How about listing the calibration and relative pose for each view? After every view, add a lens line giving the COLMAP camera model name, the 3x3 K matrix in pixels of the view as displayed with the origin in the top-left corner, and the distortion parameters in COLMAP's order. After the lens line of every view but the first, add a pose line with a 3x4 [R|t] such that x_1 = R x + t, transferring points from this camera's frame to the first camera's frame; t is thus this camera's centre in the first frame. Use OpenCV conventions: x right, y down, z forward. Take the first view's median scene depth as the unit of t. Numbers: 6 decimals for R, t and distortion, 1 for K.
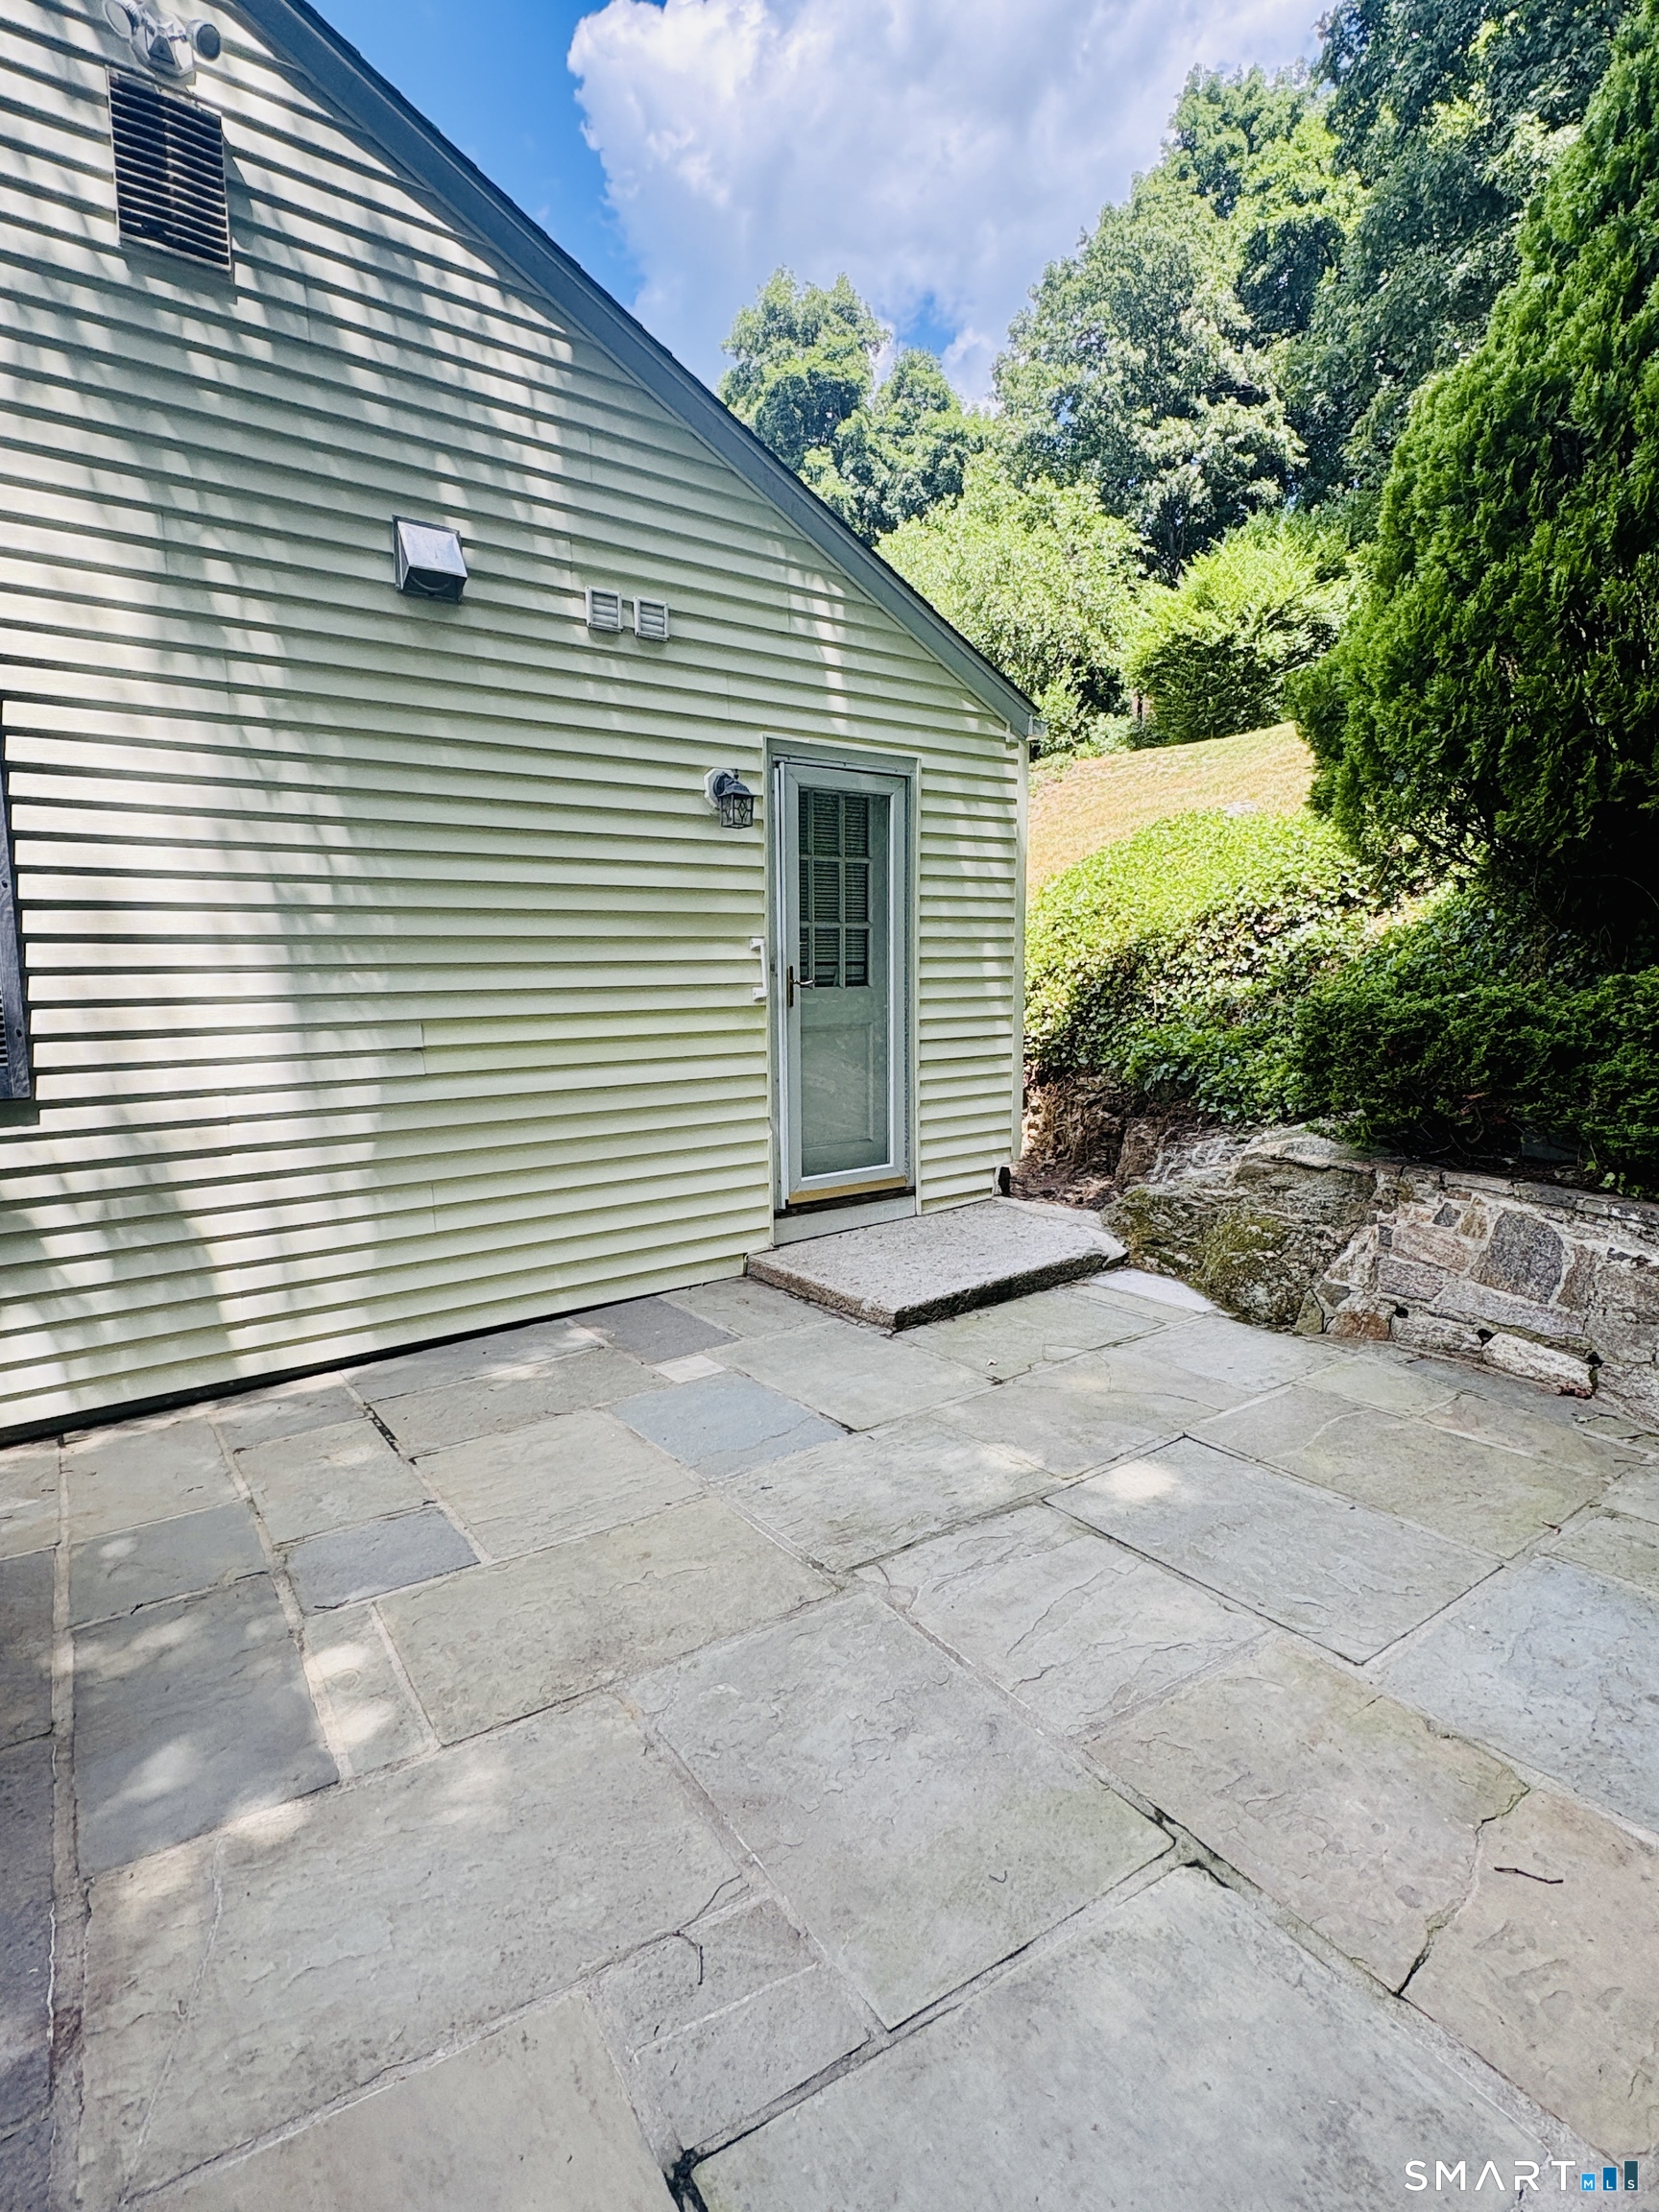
lens RADIAL K [[1121.6, 0, 827.7], [0, 1121.6, 1106.1], [0, 0, 1]] dist [-0.001013, 0.001012]
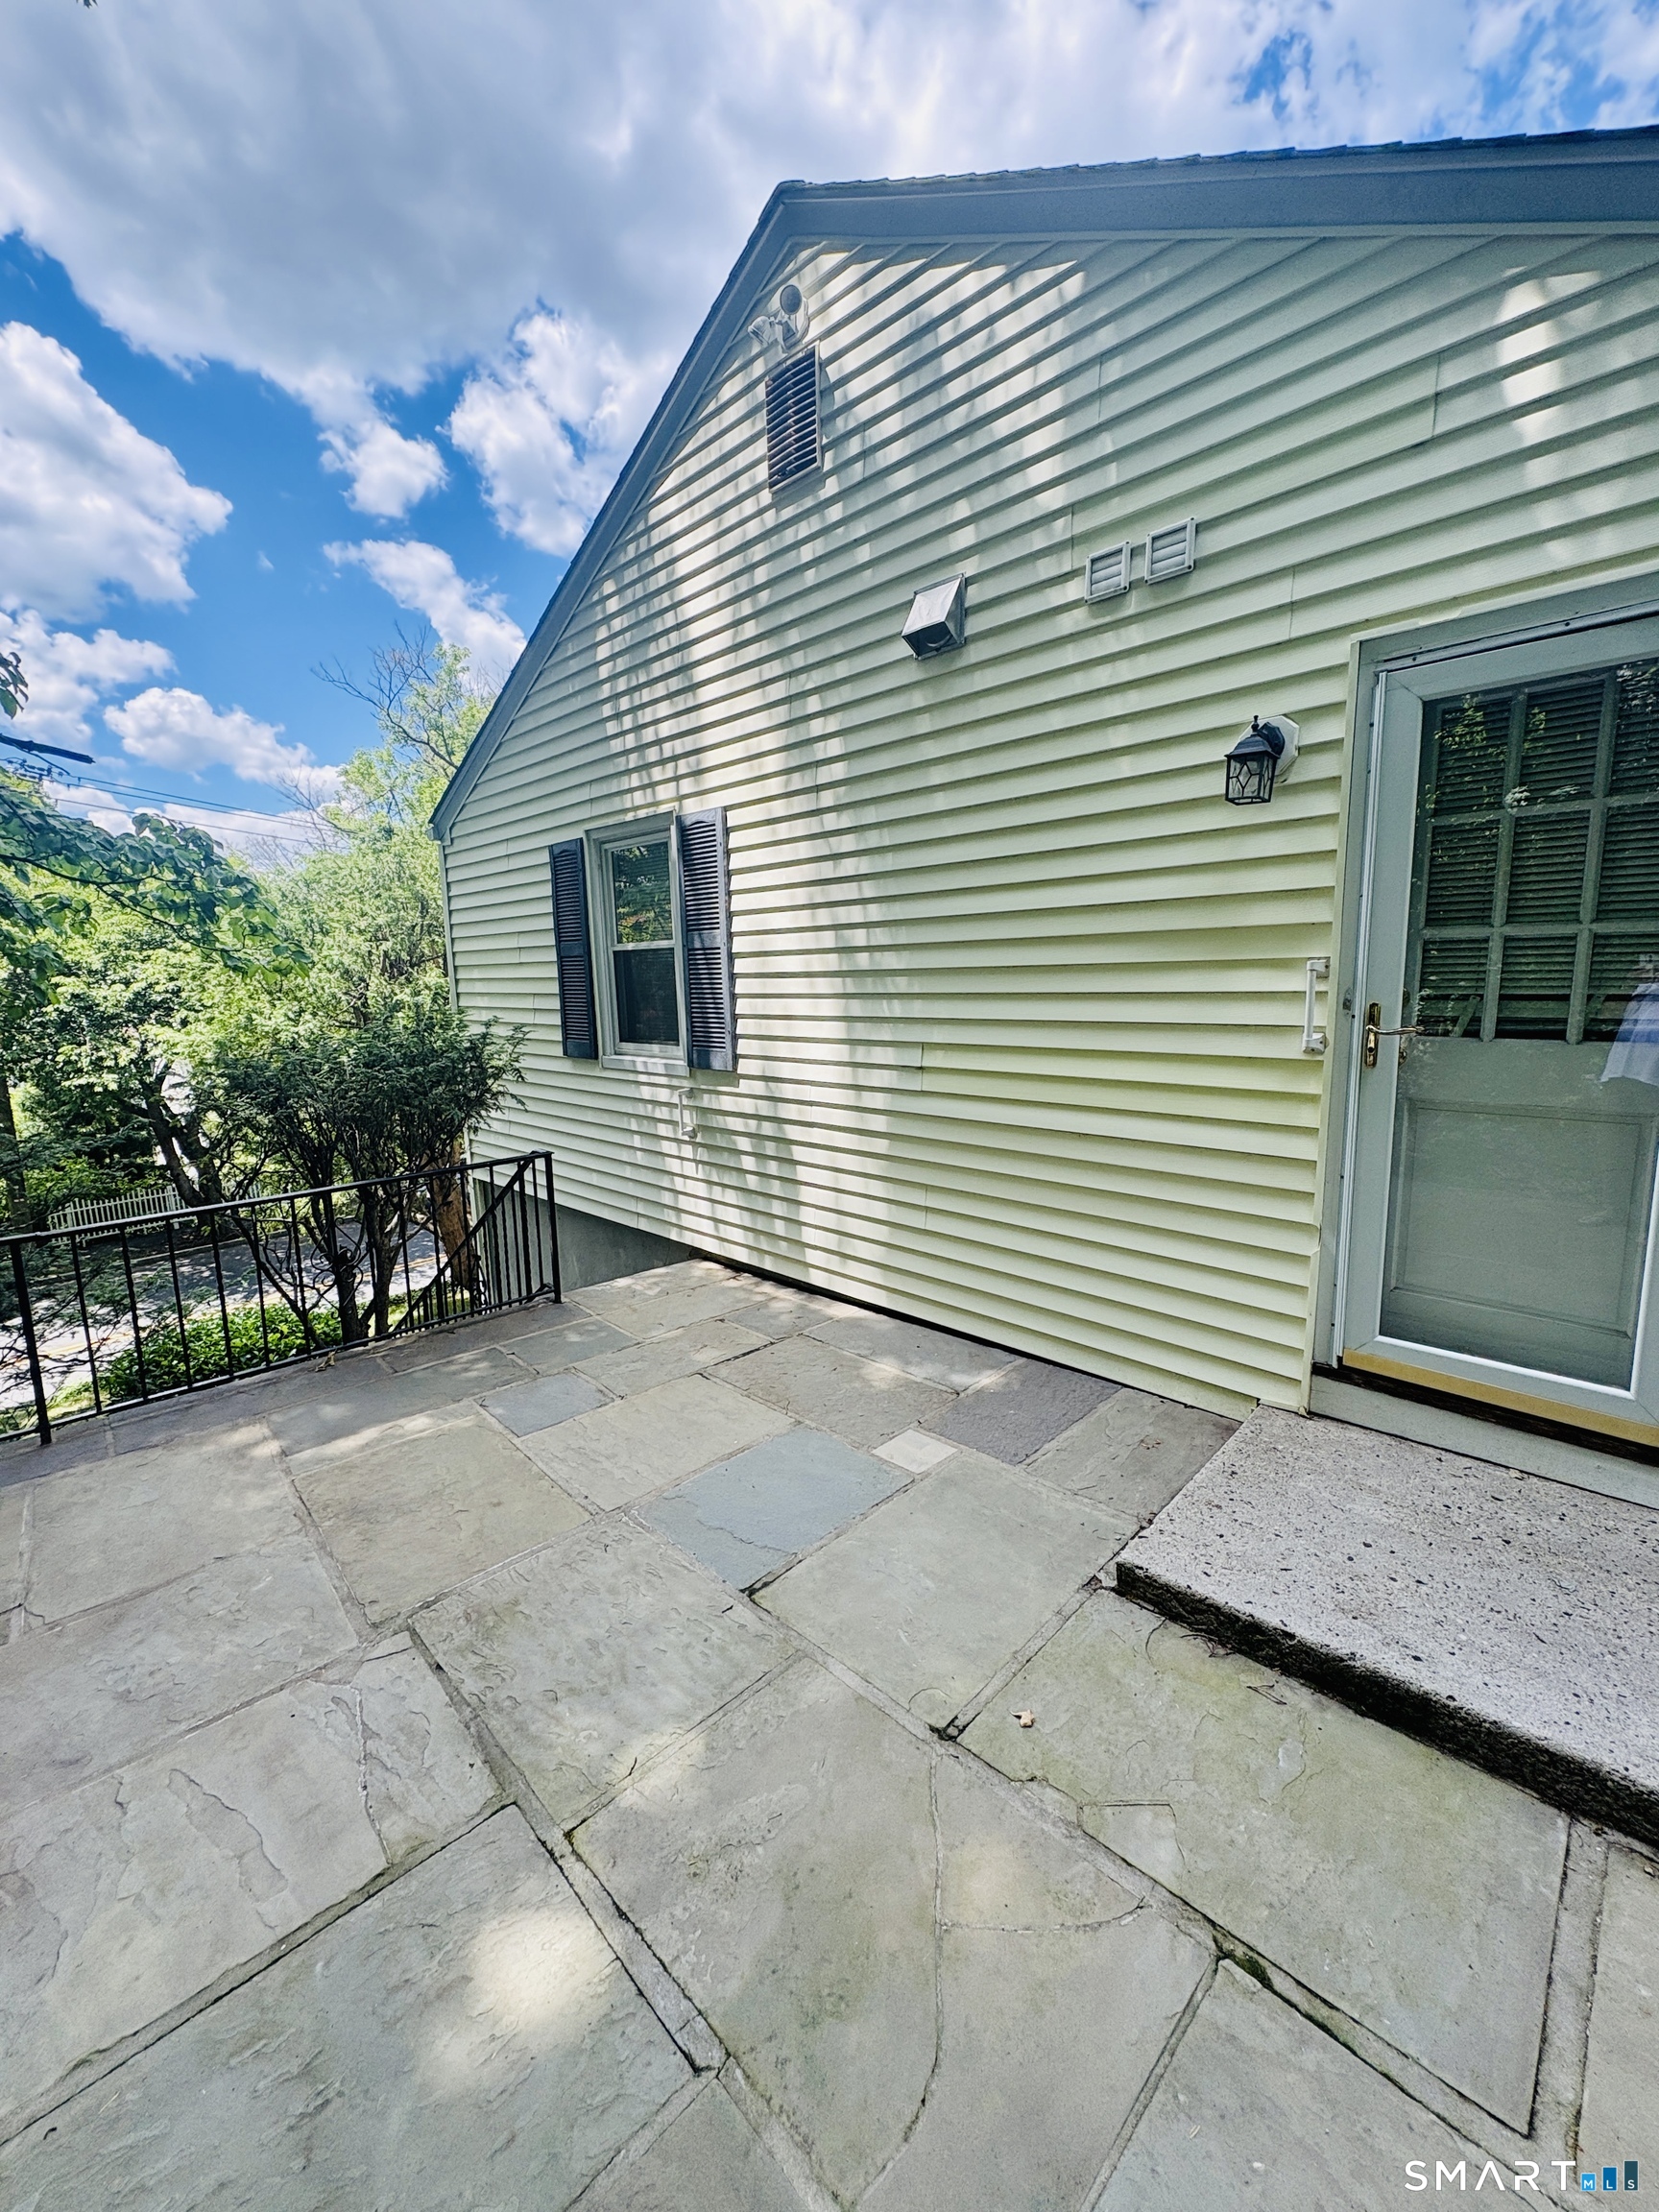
lens RADIAL K [[876.1, 0, 842.1], [0, 876.1, 1108.2], [0, 0, 1]] dist [-0.008095, 0.006215]
pose [[0.167602, 0.154928, -0.973605, 0.543355], [-0.108777, 0.984451, 0.137928, -0.137323], [0.979835, 0.082789, 0.181848, 0.840047]]
